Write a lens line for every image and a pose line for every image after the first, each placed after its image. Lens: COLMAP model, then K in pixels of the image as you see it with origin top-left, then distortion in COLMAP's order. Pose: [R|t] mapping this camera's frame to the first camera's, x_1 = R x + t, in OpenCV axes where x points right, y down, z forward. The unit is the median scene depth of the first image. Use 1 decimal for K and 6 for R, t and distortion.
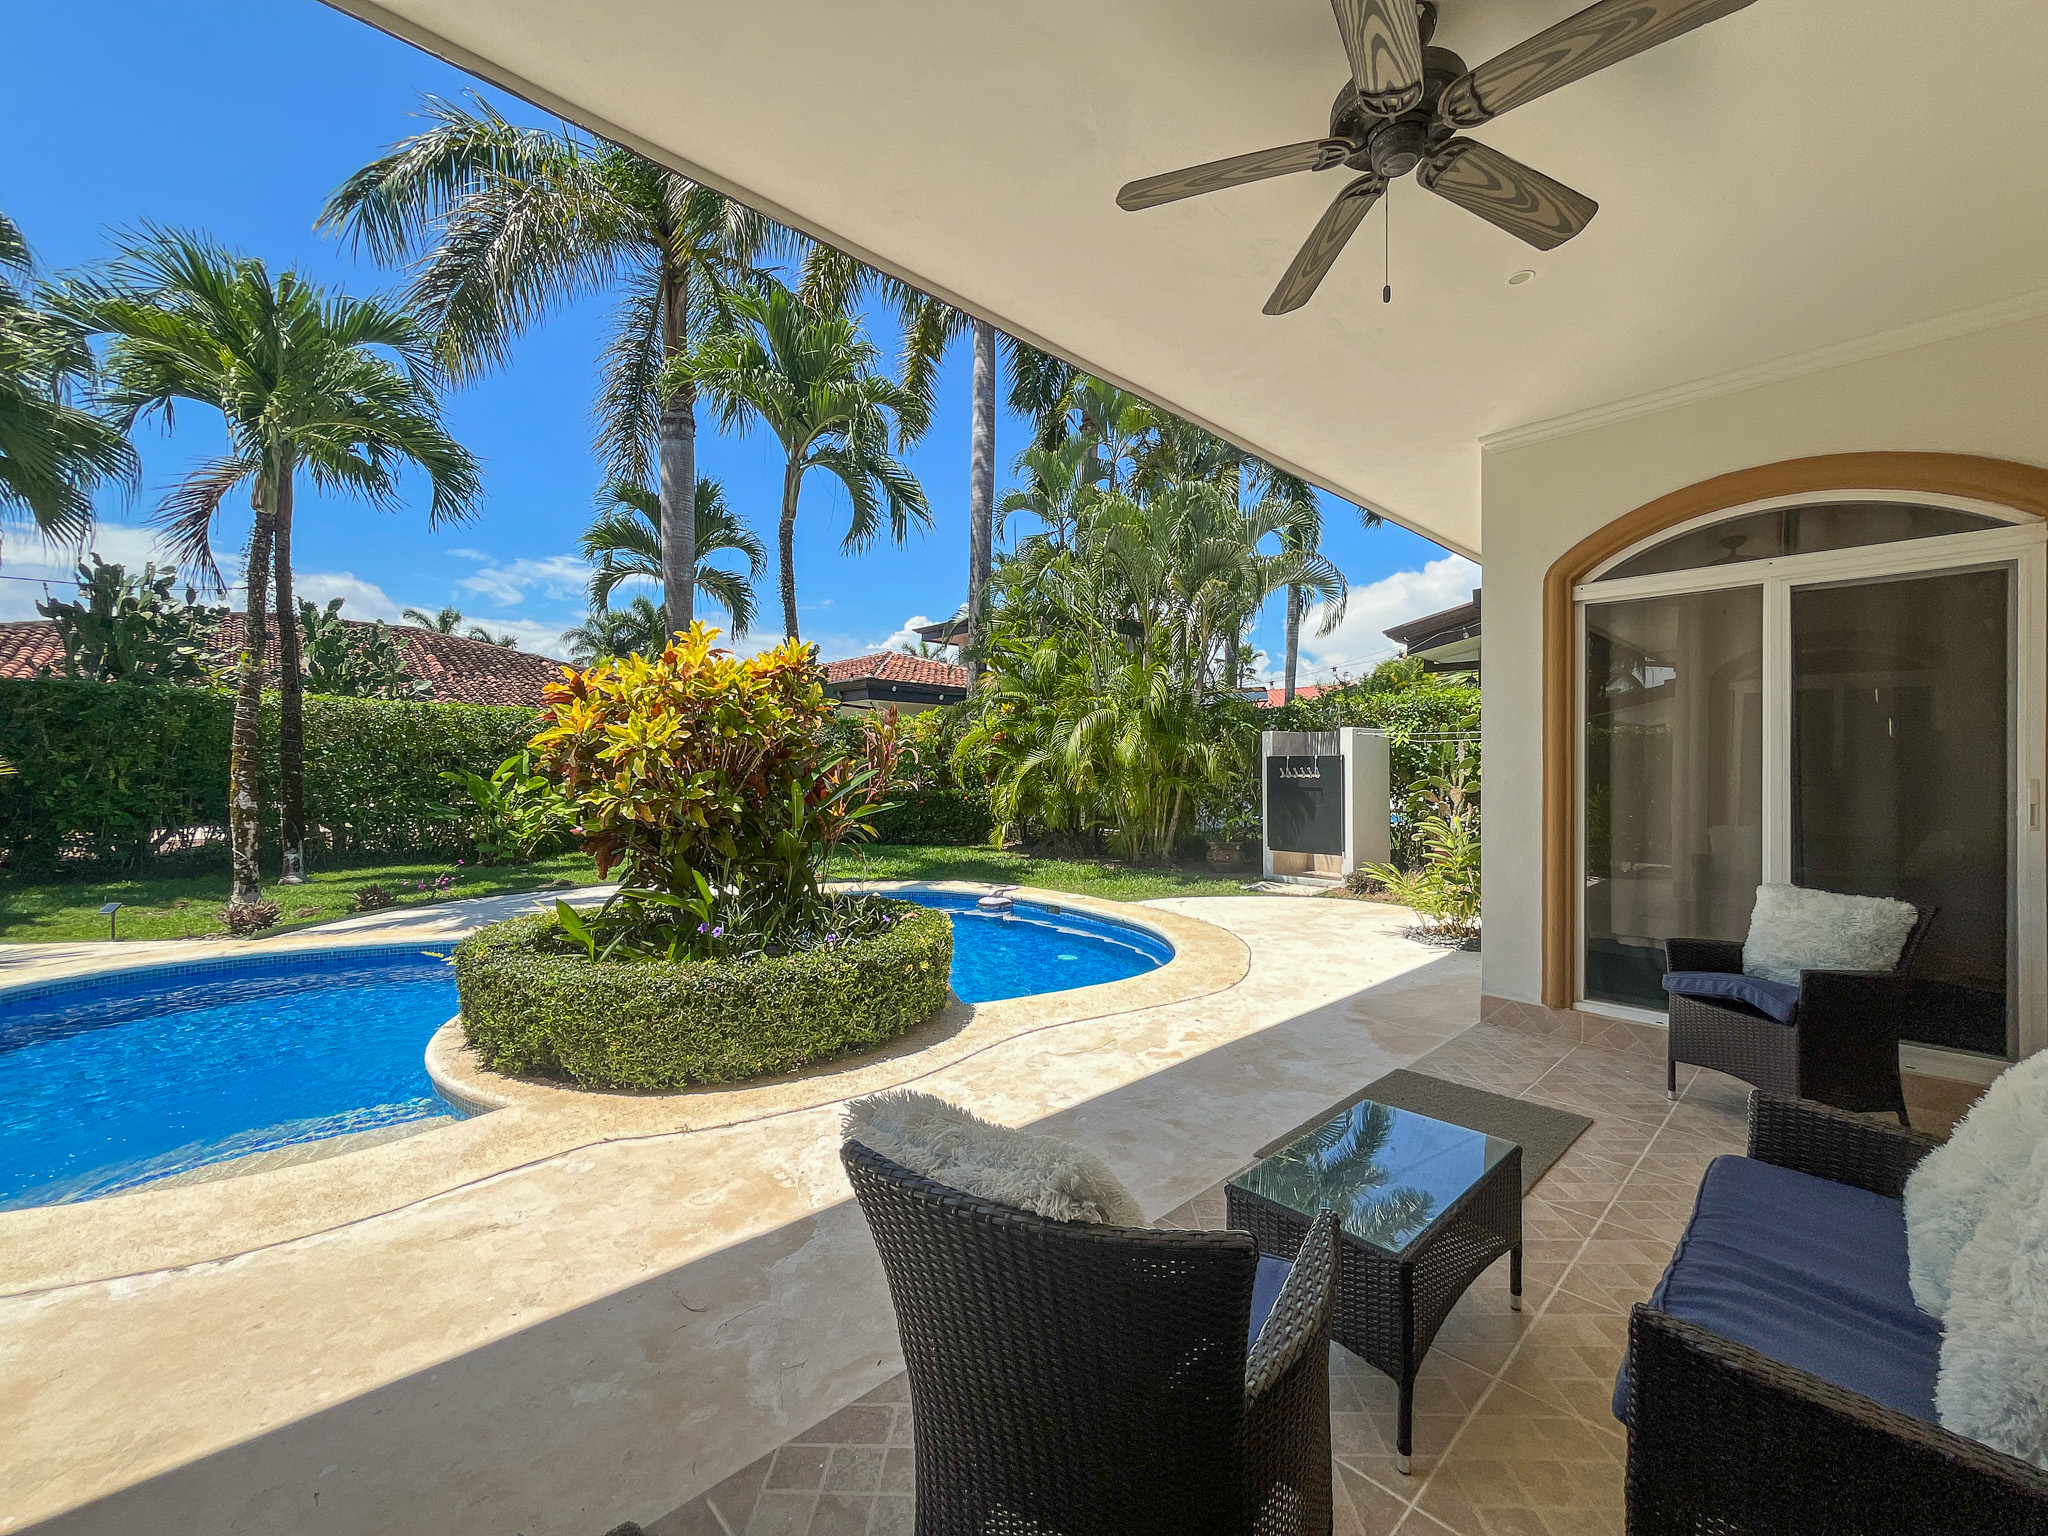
lens RADIAL K [[827.0, 0, 1027.5], [0, 827.0, 770.8], [0, 0, 1]] dist [-0.003209, 0.000048]
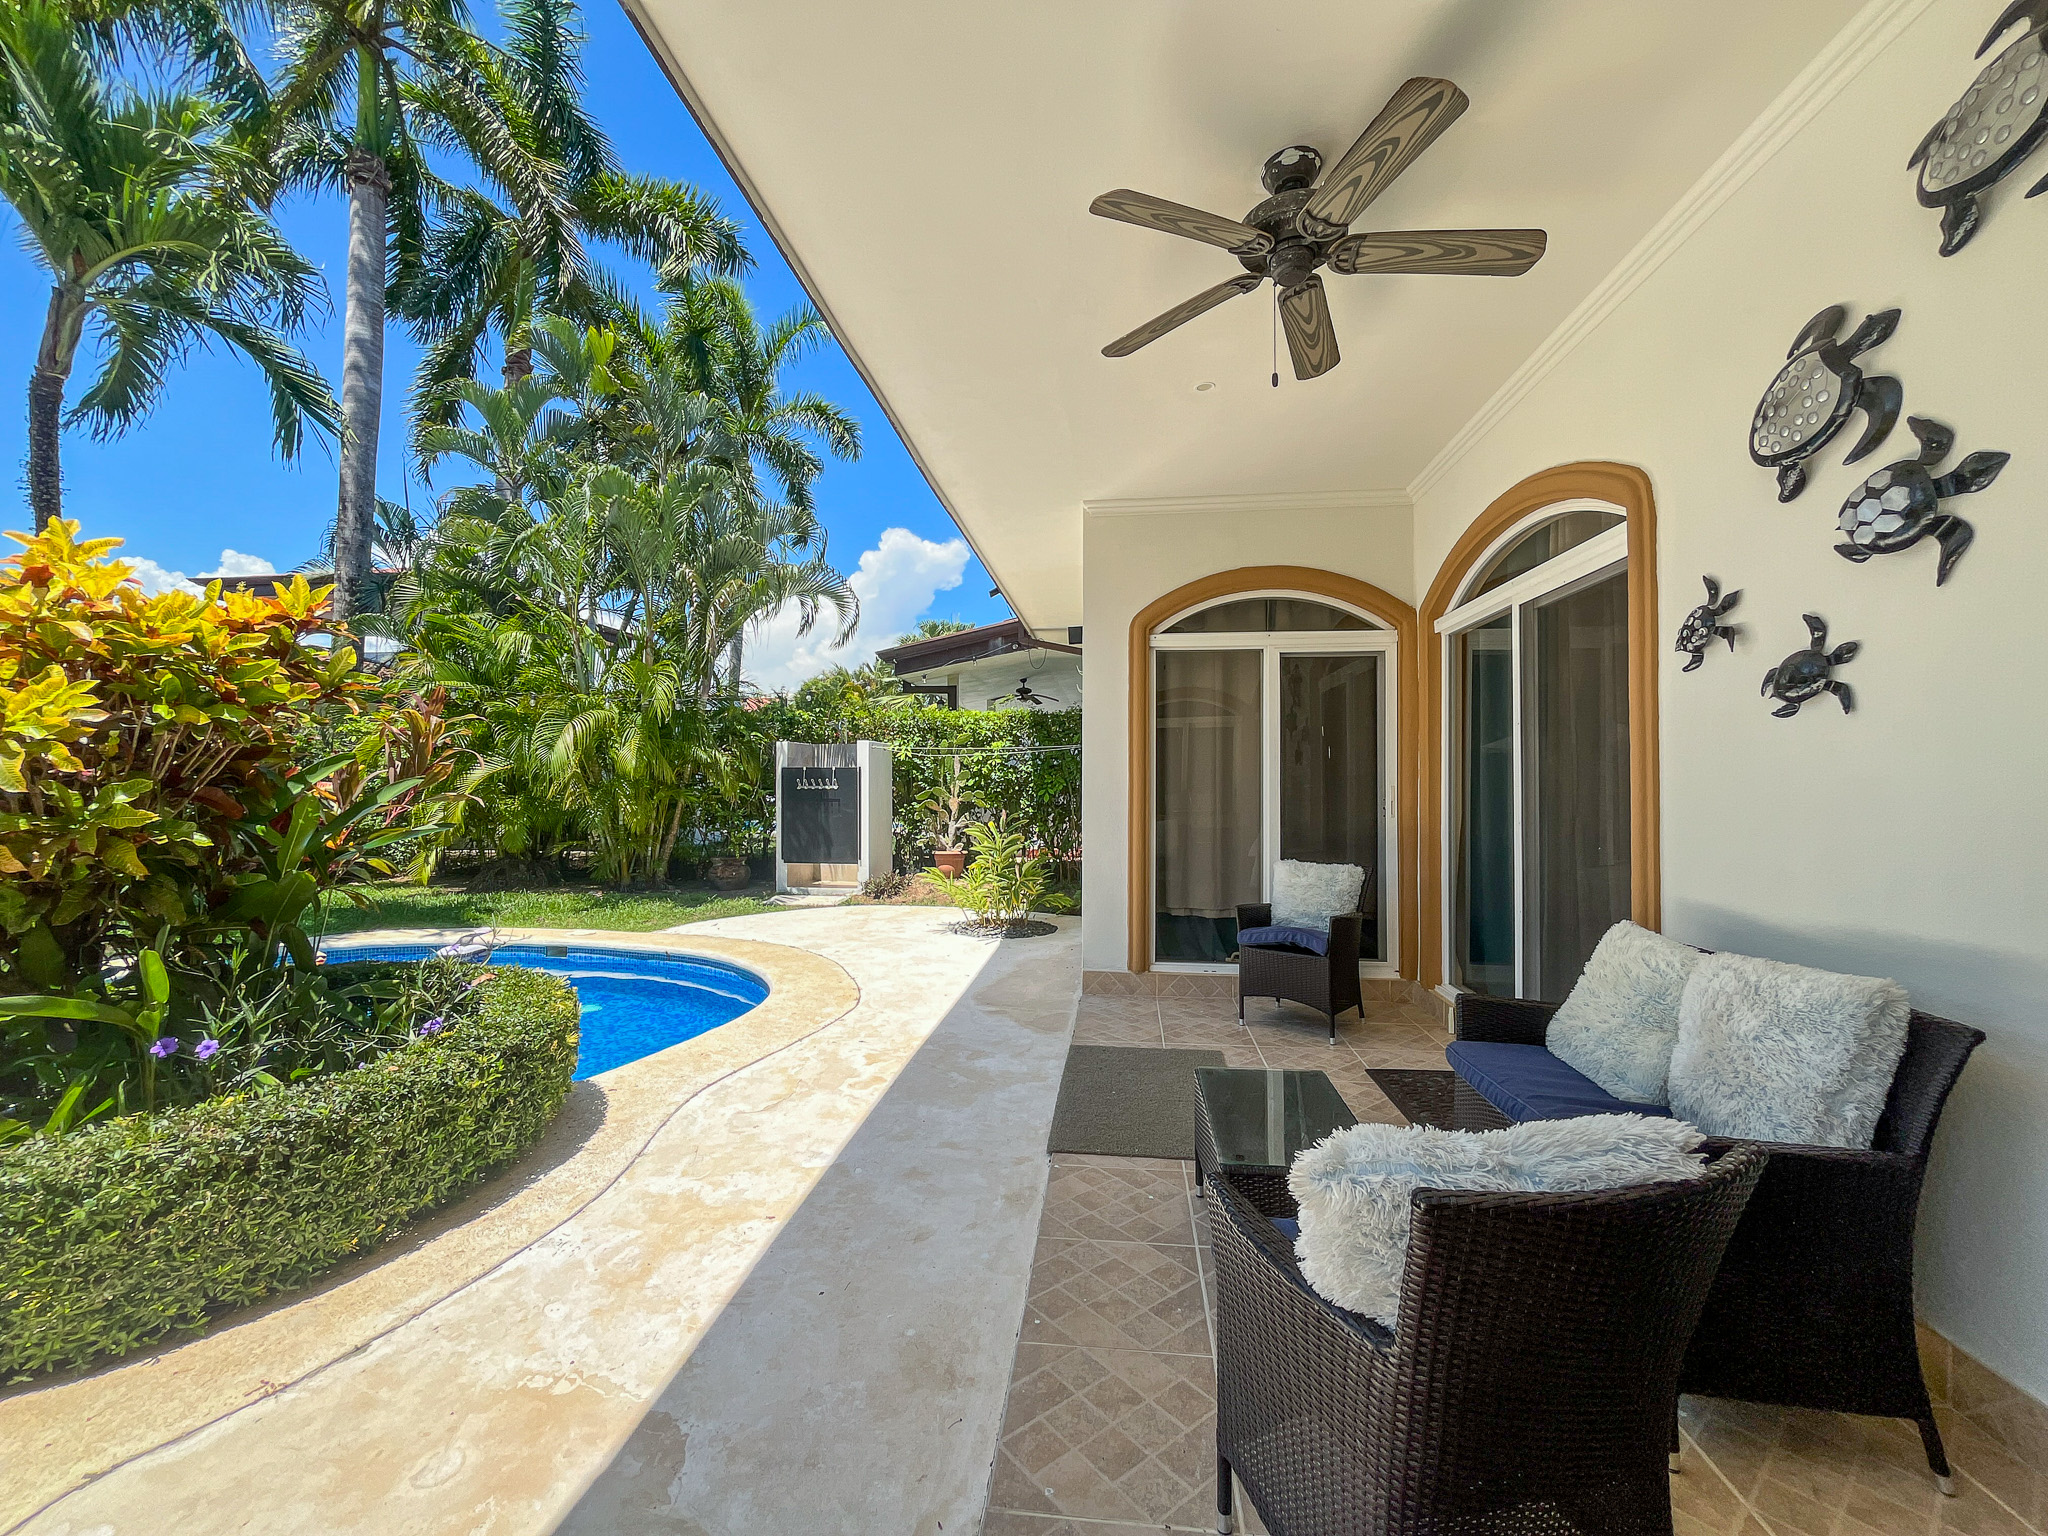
lens RADIAL K [[827.0, 0, 1024.8], [0, 827.0, 770.2], [0, 0, 1]] dist [-0.003209, 0.000048]
pose [[0.767136, 0.010228, 0.641403, -0.285918], [-0.000267, 0.999878, -0.015625, 0.003054], [-0.641485, 0.011816, 0.767045, 0.151844]]
